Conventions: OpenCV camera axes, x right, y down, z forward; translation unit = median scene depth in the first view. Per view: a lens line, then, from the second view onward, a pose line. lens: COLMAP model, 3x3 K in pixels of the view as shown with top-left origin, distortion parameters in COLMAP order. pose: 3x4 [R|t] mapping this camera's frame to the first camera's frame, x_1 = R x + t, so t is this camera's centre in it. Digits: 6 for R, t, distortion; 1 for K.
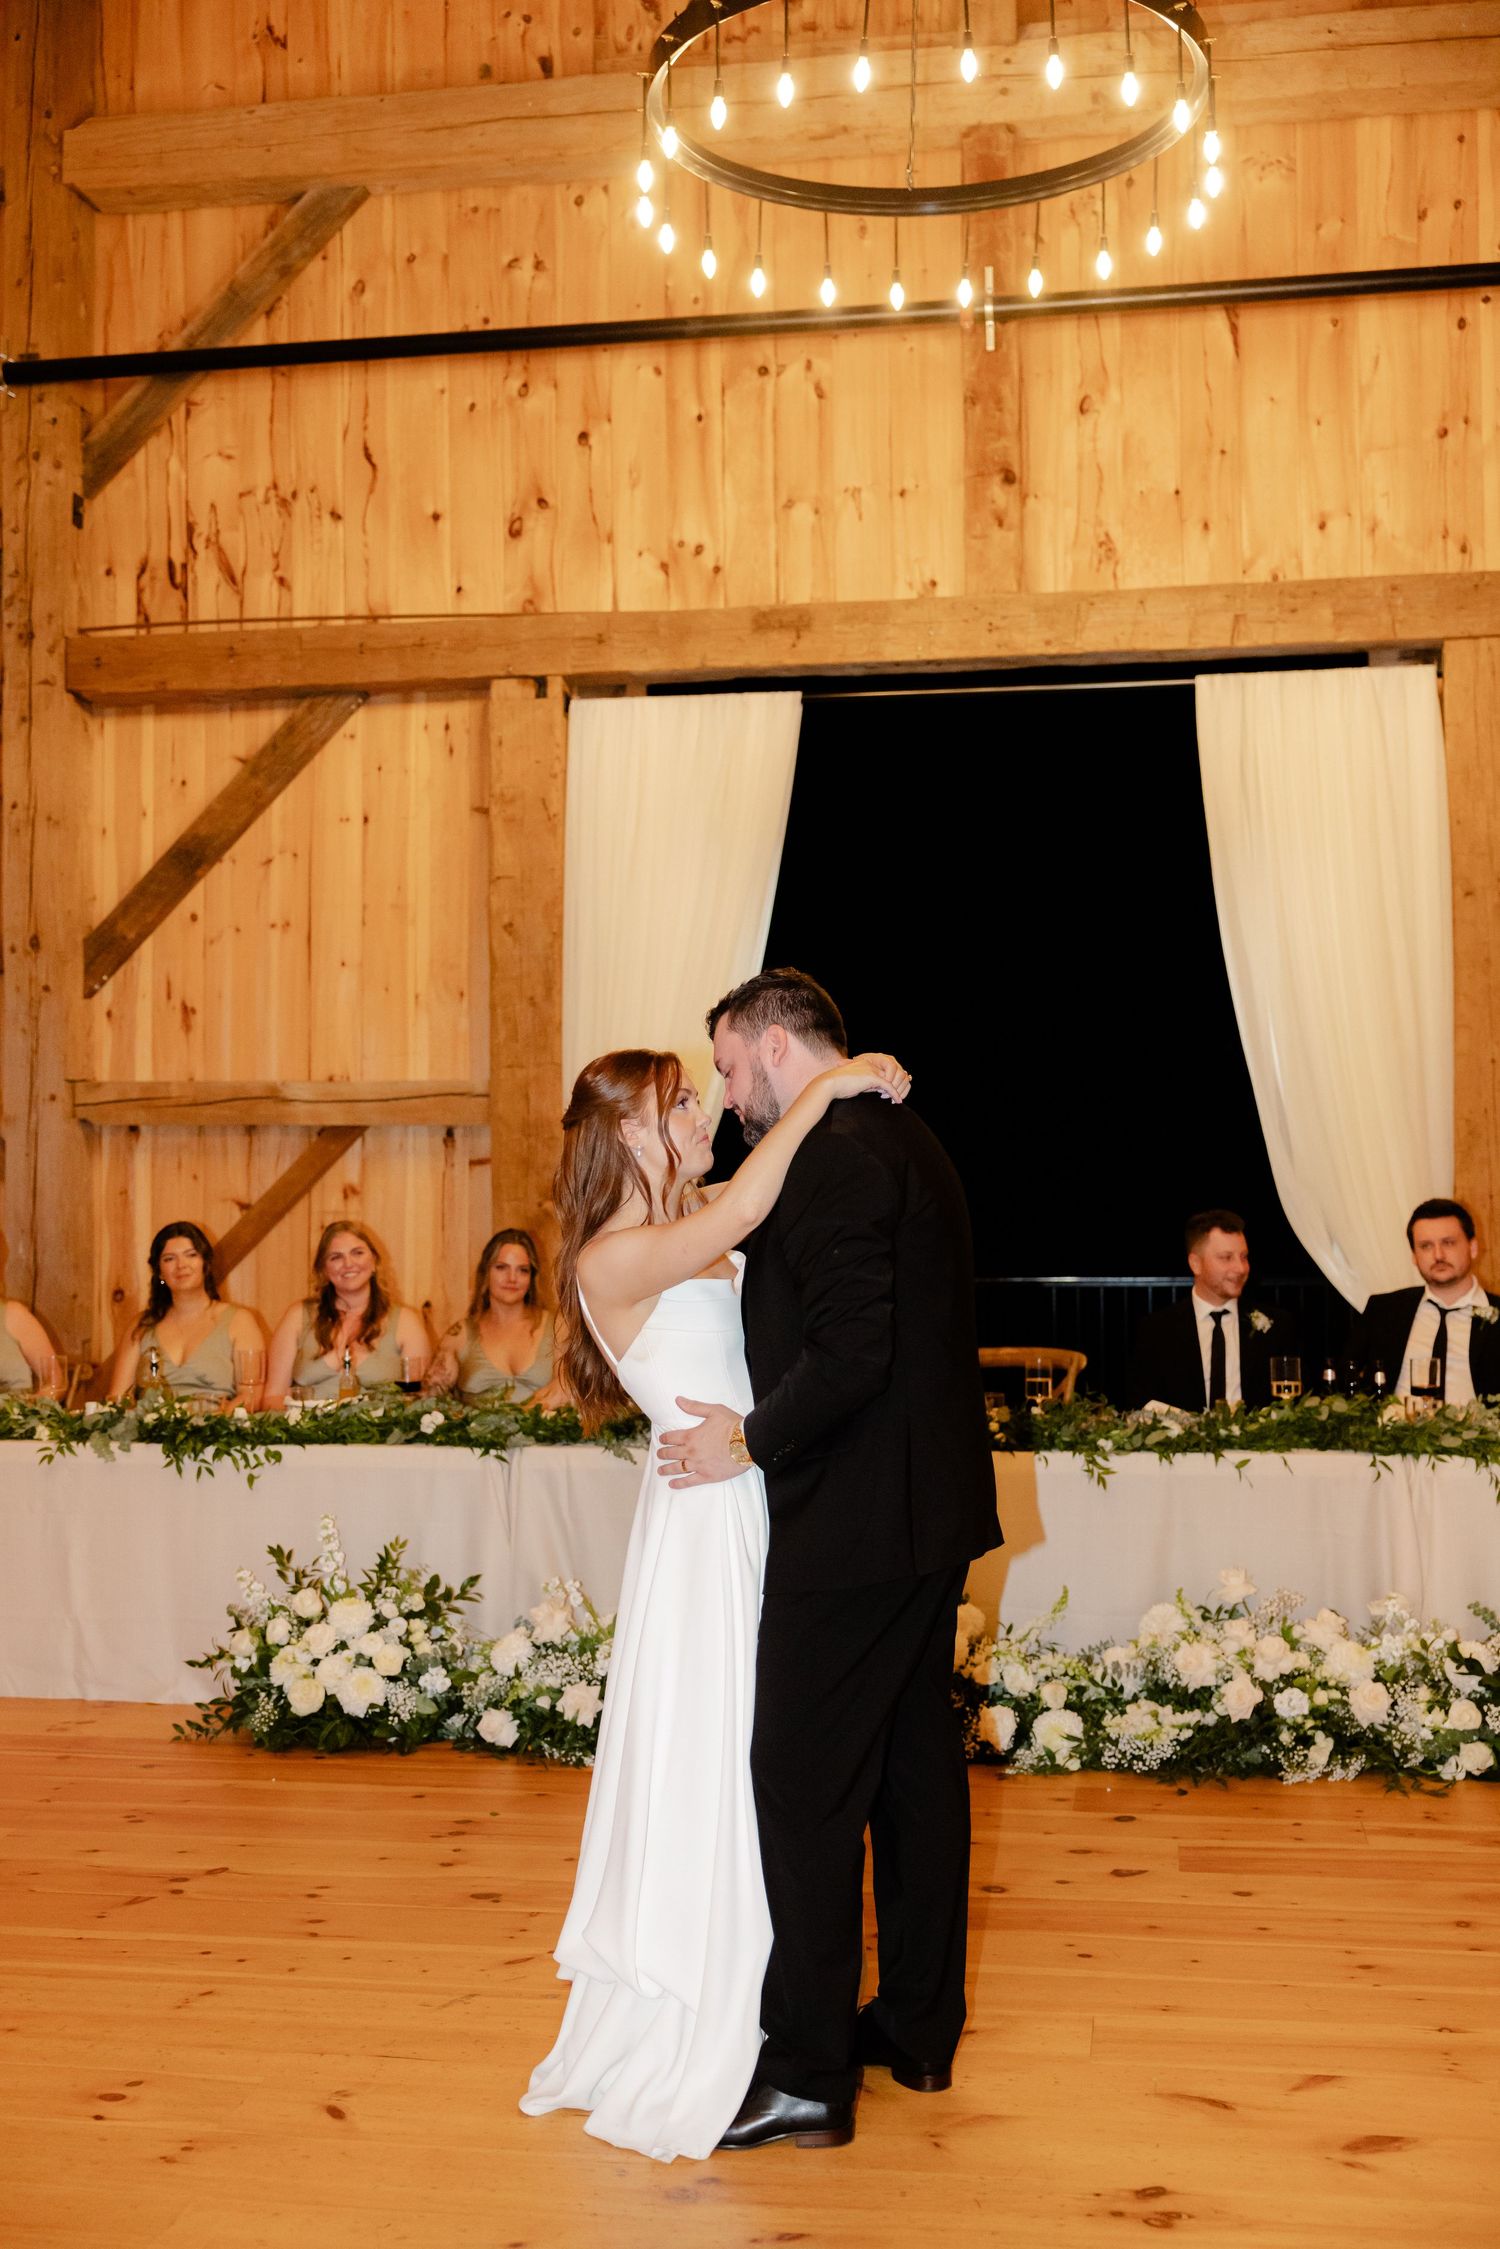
lens RADIAL K [[2447.8, 0, 751.2], [0, 2447.8, 1158.8], [0, 0, 1]] dist [-0.009932, 0.011898]
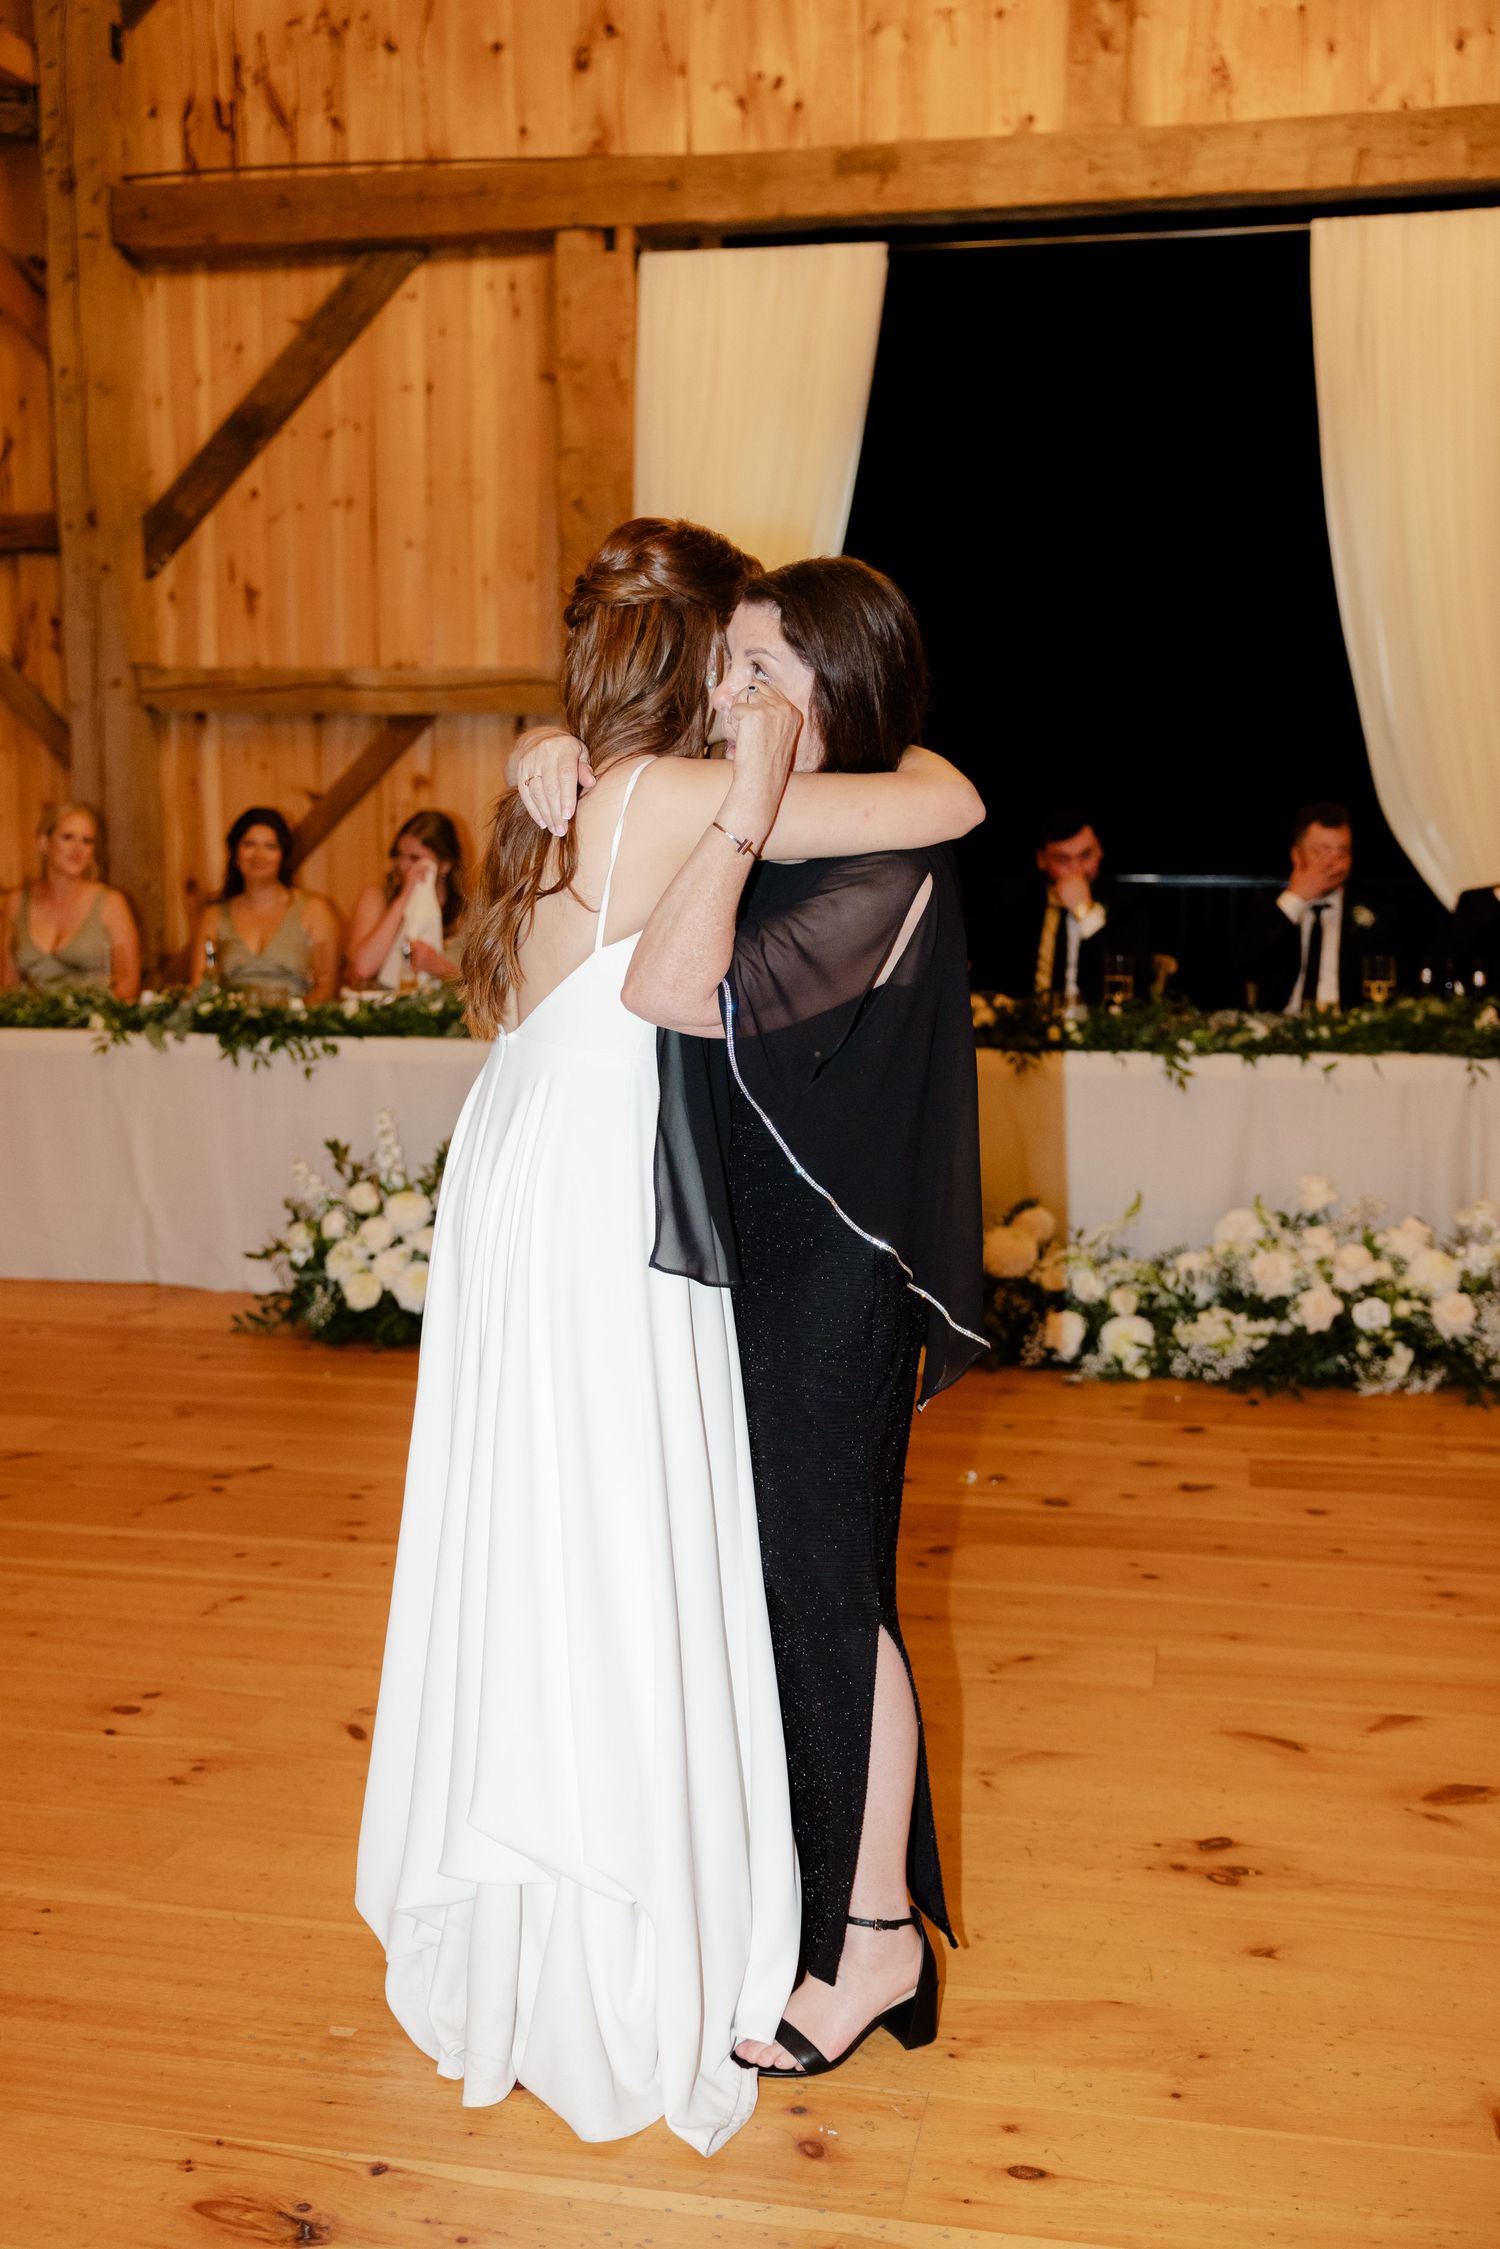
lens RADIAL K [[2330.6, 0, 739.9], [0, 2330.6, 1166.1], [0, 0, 1]] dist [0.013400, 0.002608]
pose [[0.999056, 0.012350, -0.041637, 0.006090], [-0.005151, 0.985646, 0.168749, 0.007042], [0.043123, -0.168375, 0.984779, 0.059282]]
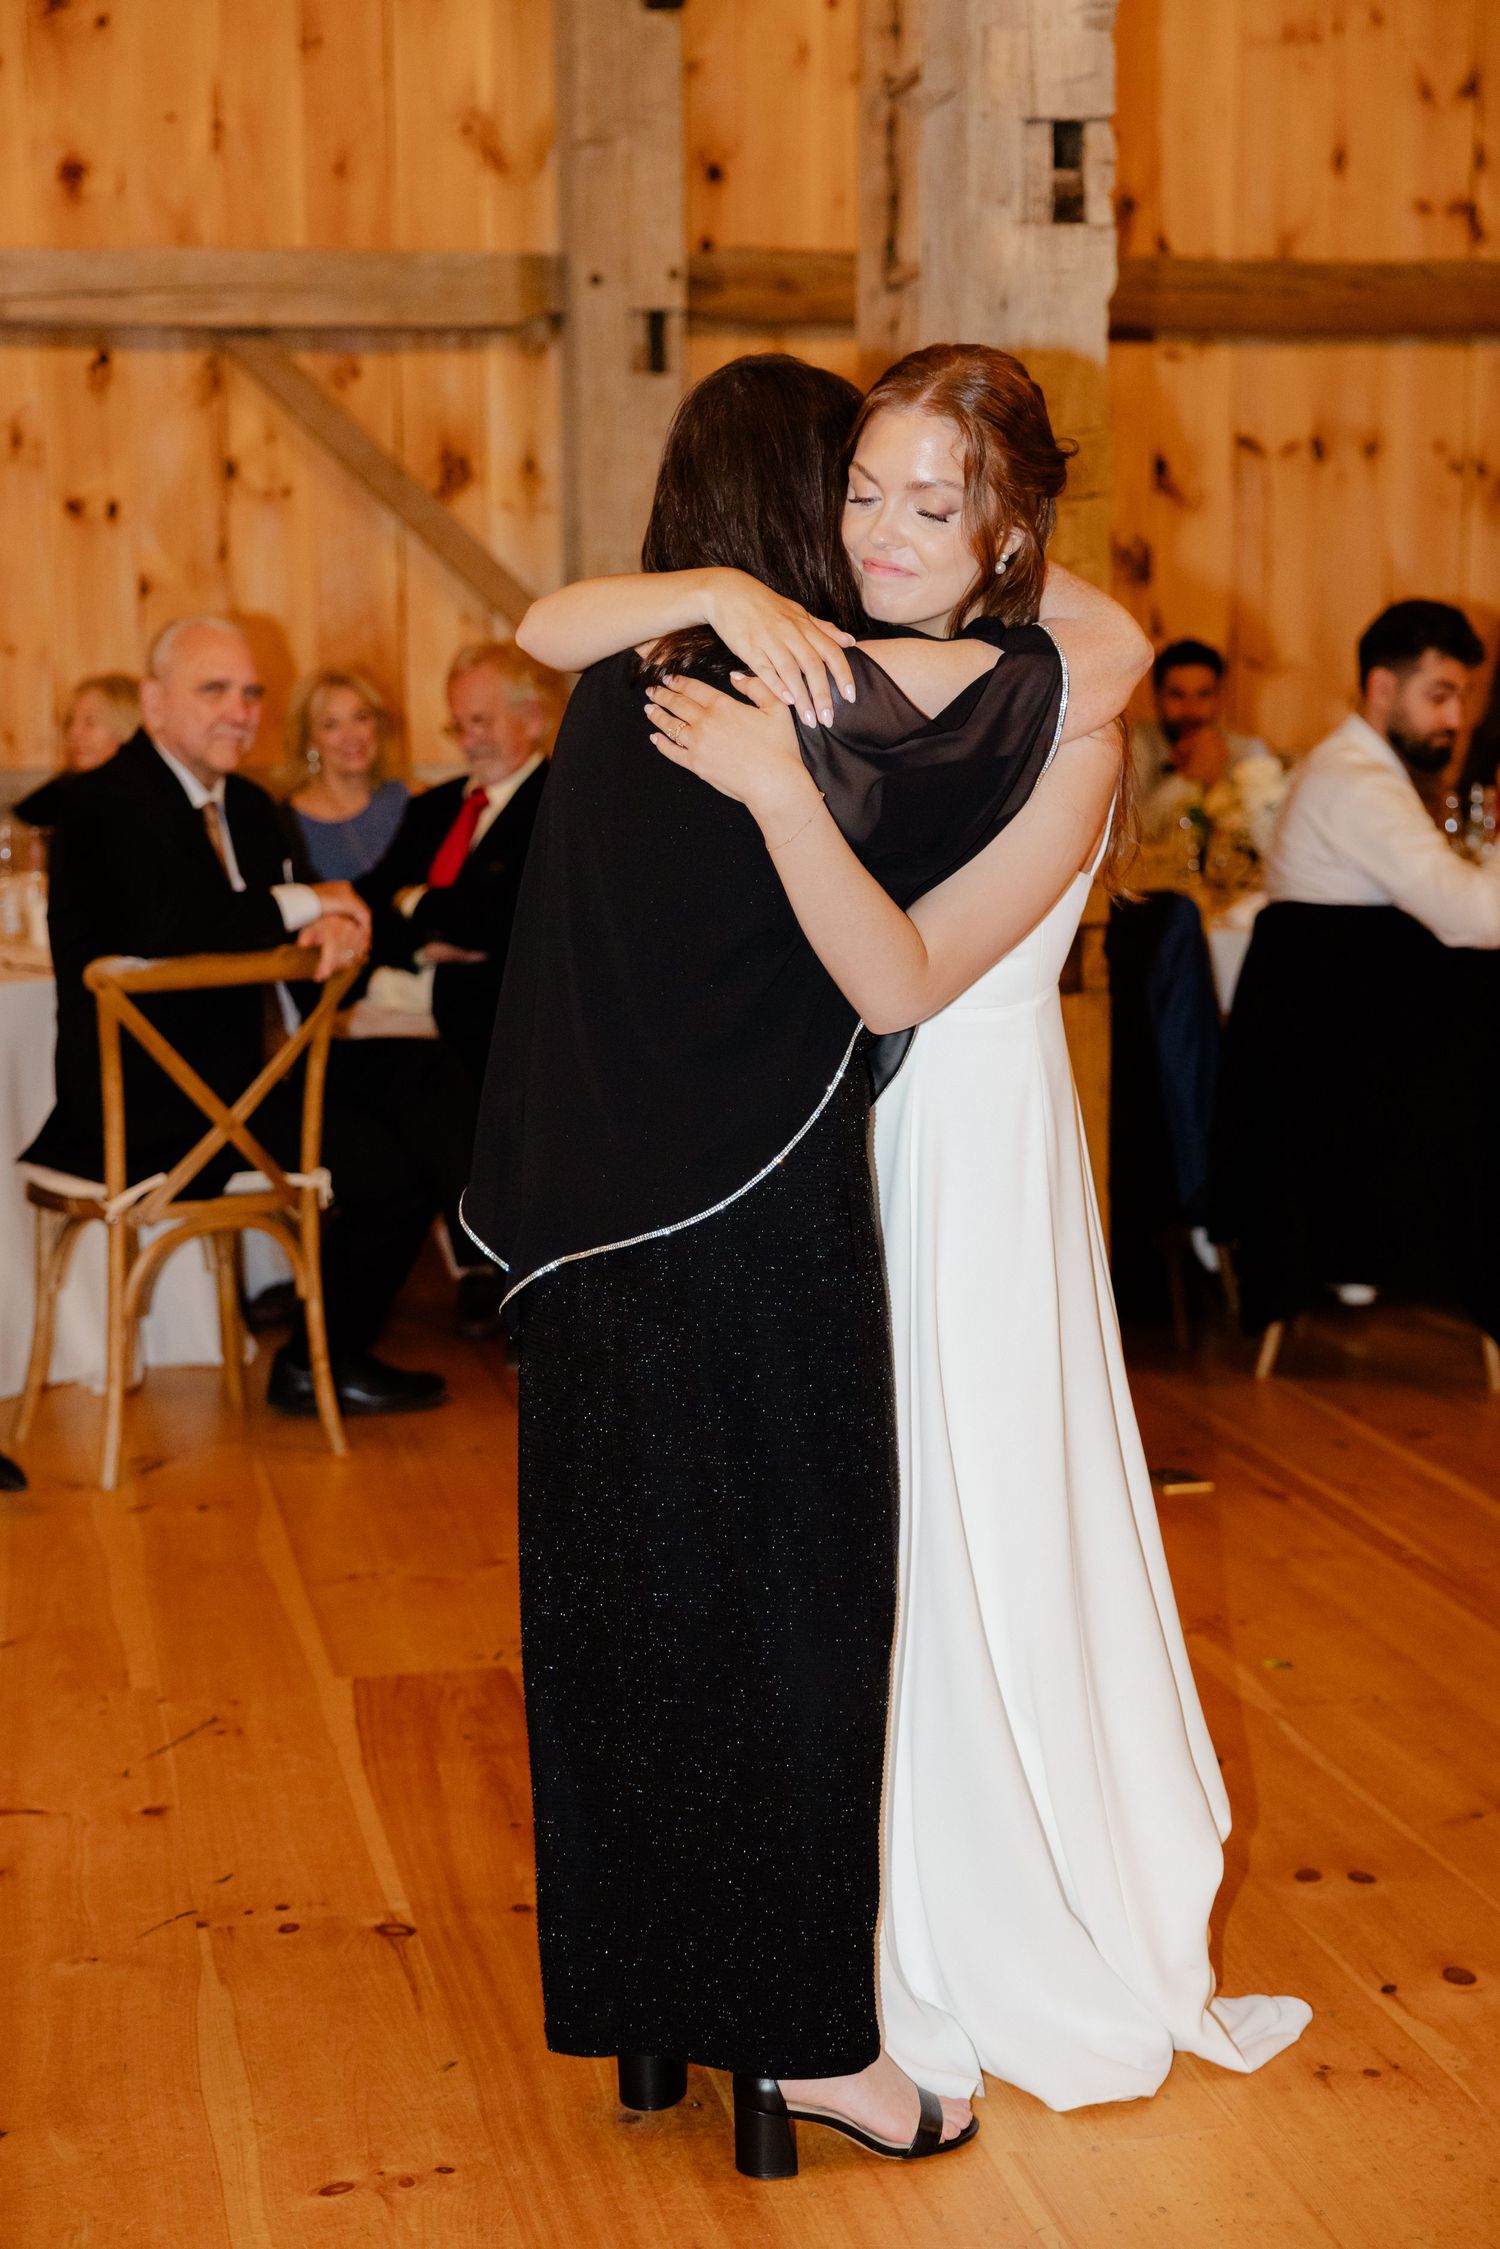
lens RADIAL K [[3435.9, 0, 750.0], [0, 3435.9, 1124.5], [0, 0, 1]] dist [0.033124, -0.006340]
pose [[0.368940, 0.145473, -0.917998, 0.201280], [0.015716, 0.986558, 0.162653, 0.002324], [0.929320, -0.074437, 0.361694, 0.210900]]
